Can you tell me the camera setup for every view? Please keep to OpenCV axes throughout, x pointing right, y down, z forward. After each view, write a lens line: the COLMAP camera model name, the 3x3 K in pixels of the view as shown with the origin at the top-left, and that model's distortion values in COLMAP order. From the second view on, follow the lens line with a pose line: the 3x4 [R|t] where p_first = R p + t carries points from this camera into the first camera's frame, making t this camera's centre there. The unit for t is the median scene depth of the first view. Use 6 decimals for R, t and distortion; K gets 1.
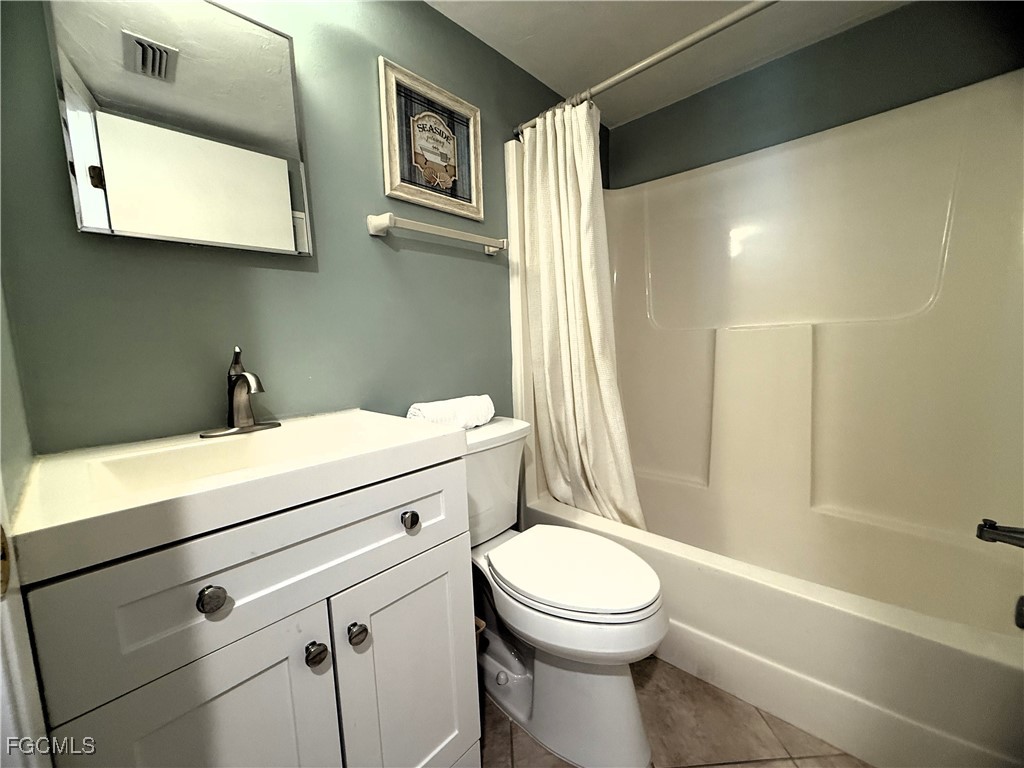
lens RADIAL K [[407.9, 0, 510.3], [0, 407.9, 383.9], [0, 0, 1]] dist [0.000178, -0.000074]
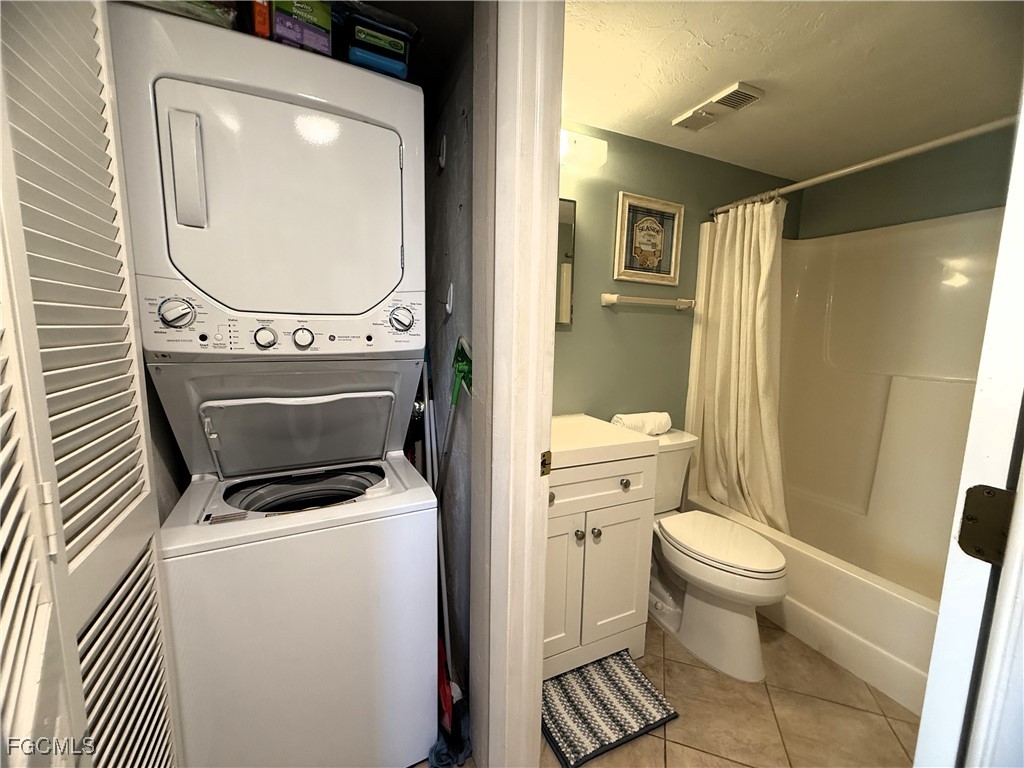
lens RADIAL K [[407.9, 0, 510.3], [0, 407.9, 383.9], [0, 0, 1]] dist [0.000178, -0.000074]
pose [[0.924648, 0.102357, -0.366809, -0.051974], [-0.093266, 0.994735, 0.042475, -0.082303], [0.369225, -0.005064, 0.929326, -0.505193]]
